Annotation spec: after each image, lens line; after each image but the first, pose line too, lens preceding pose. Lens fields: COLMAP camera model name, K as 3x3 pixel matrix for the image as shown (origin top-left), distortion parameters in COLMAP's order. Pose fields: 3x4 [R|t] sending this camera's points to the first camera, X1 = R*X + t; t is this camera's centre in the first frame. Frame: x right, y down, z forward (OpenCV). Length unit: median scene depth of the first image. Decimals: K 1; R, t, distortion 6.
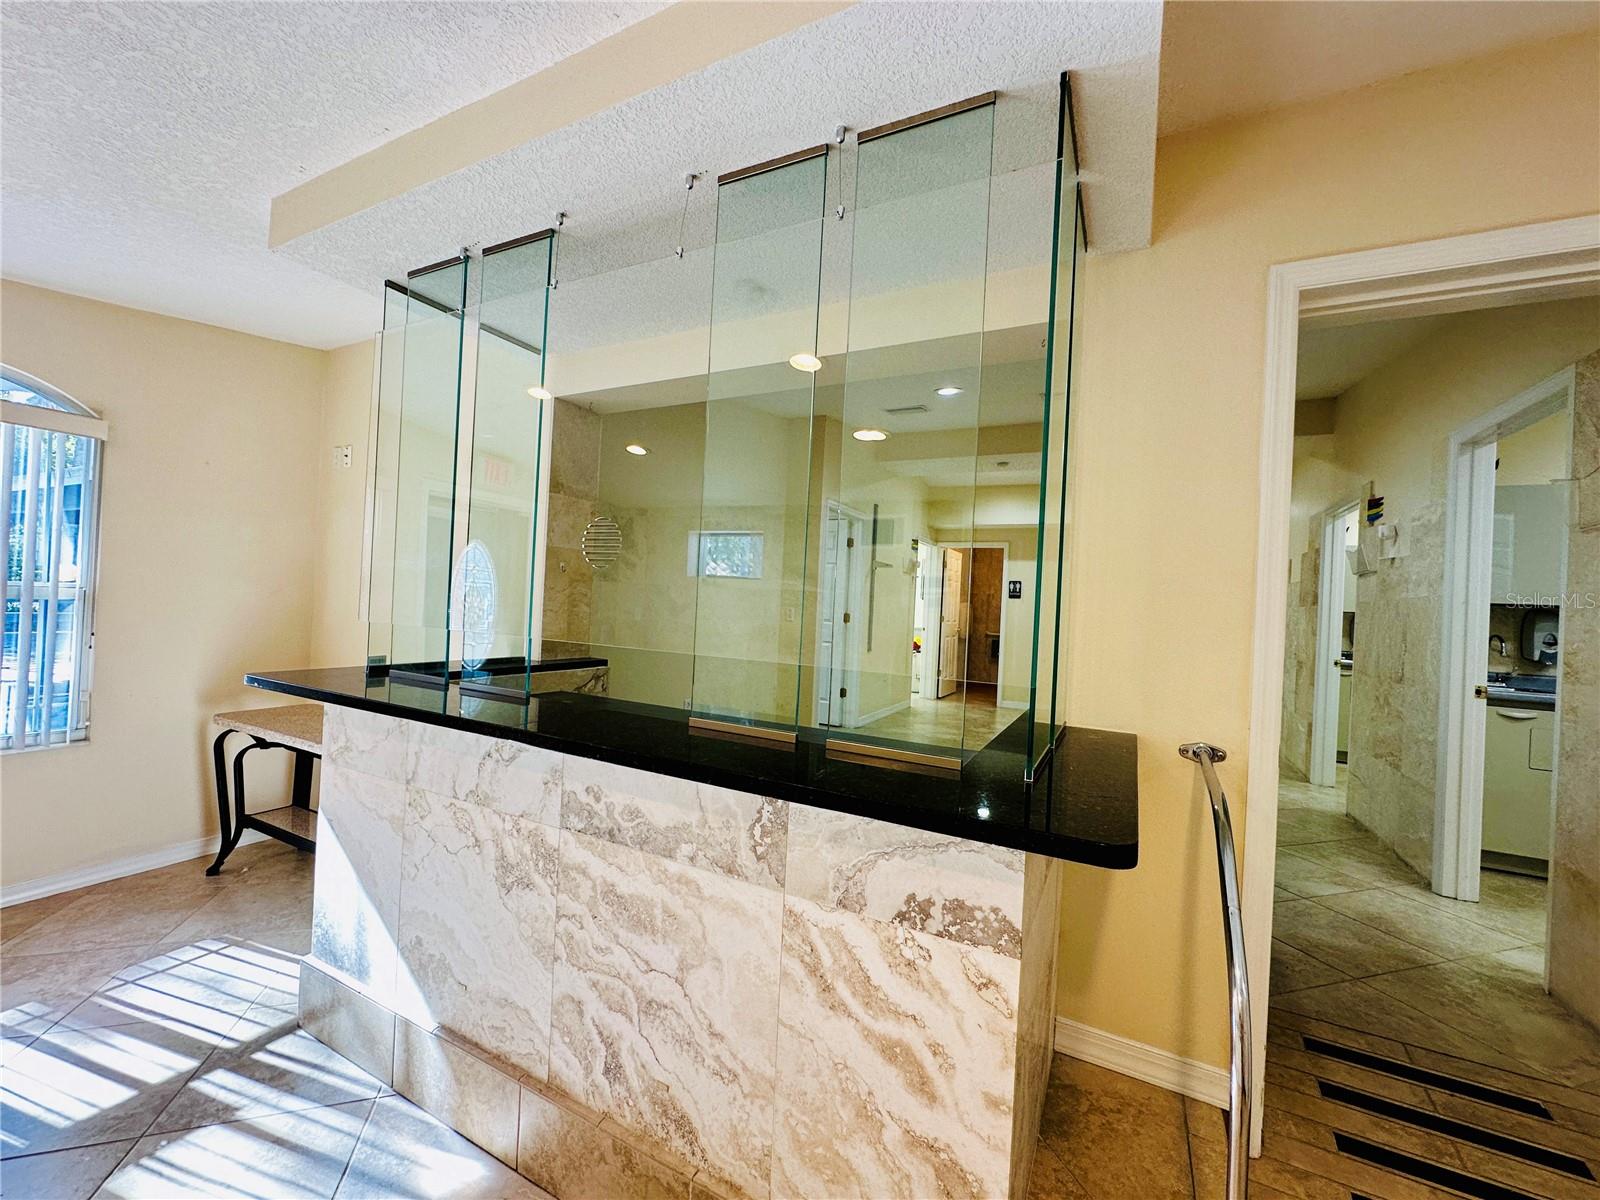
lens RADIAL K [[645.0, 0, 802.5], [0, 645.0, 599.6], [0, 0, 1]] dist [-0.000633, 0.000739]
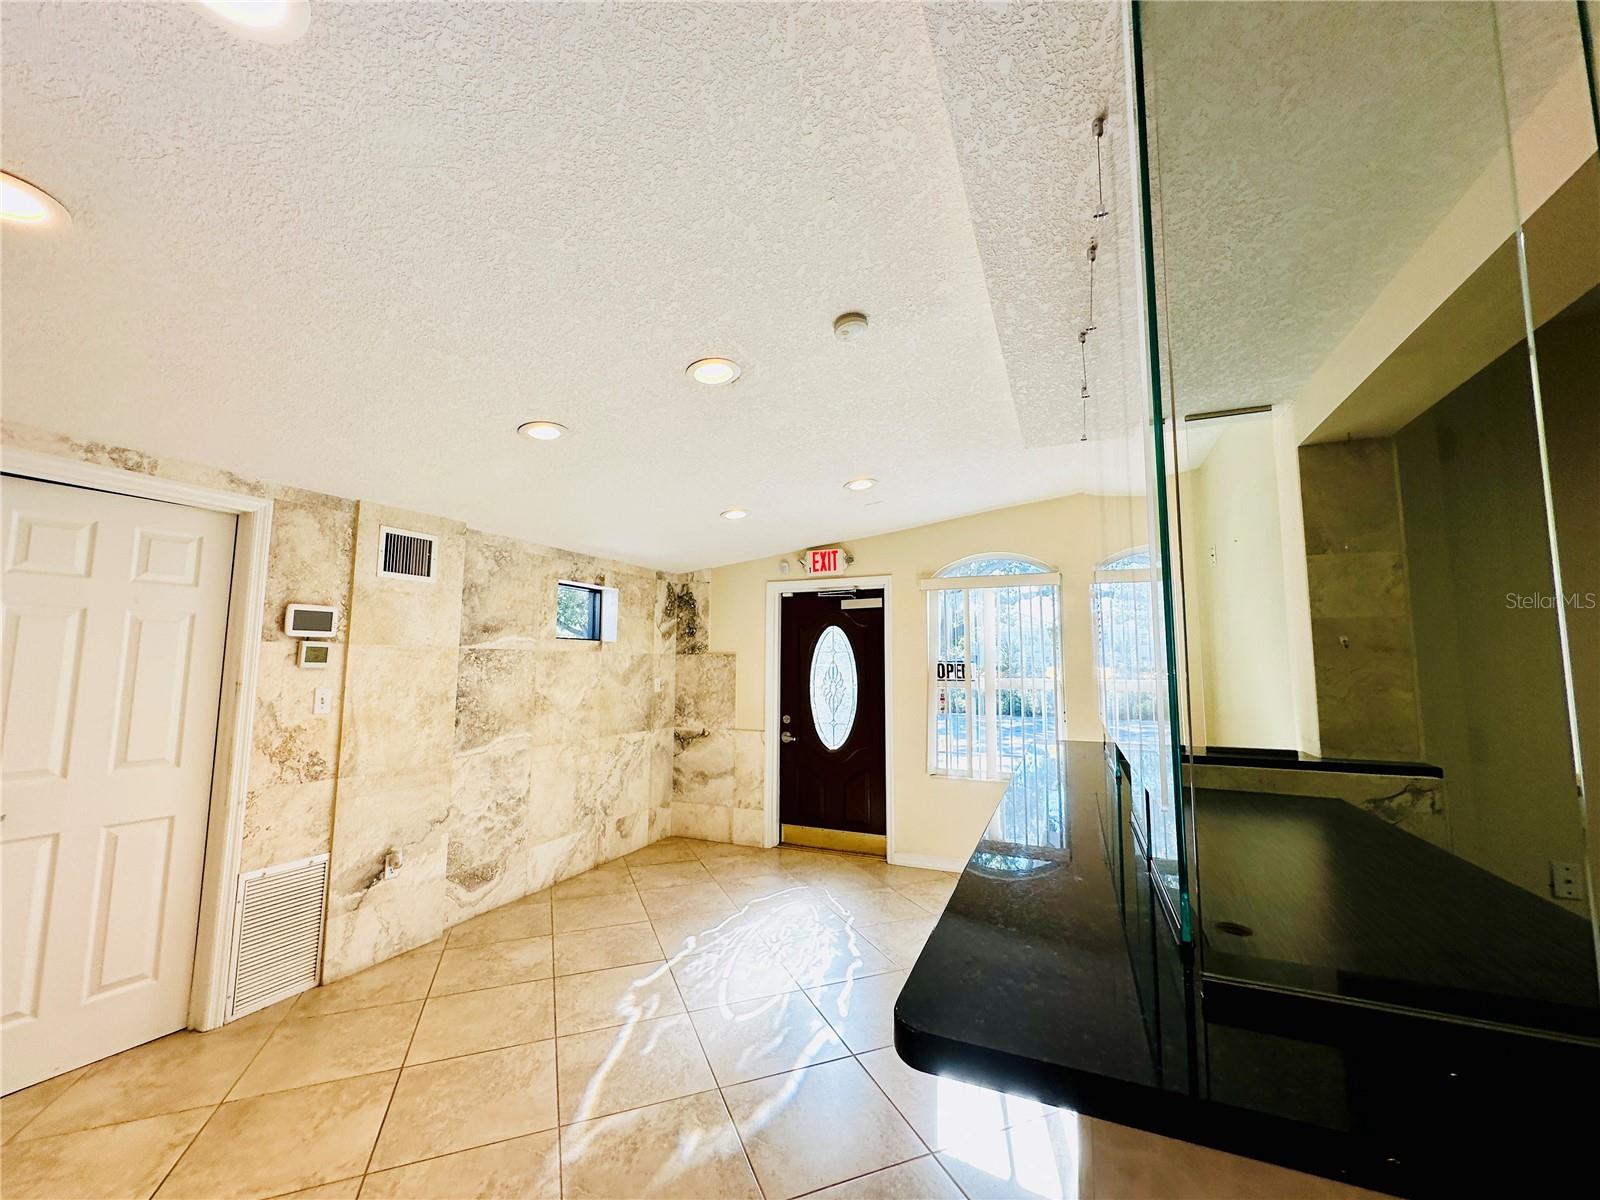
lens RADIAL K [[645.0, 0, 771.0], [0, 645.0, 602.2], [0, 0, 1]] dist [-0.000633, 0.000739]
pose [[0.040017, -0.147961, -0.988183, 0.694013], [-0.000925, 0.988969, -0.148117, 0.035028], [0.999199, 0.006841, 0.039439, 0.444775]]
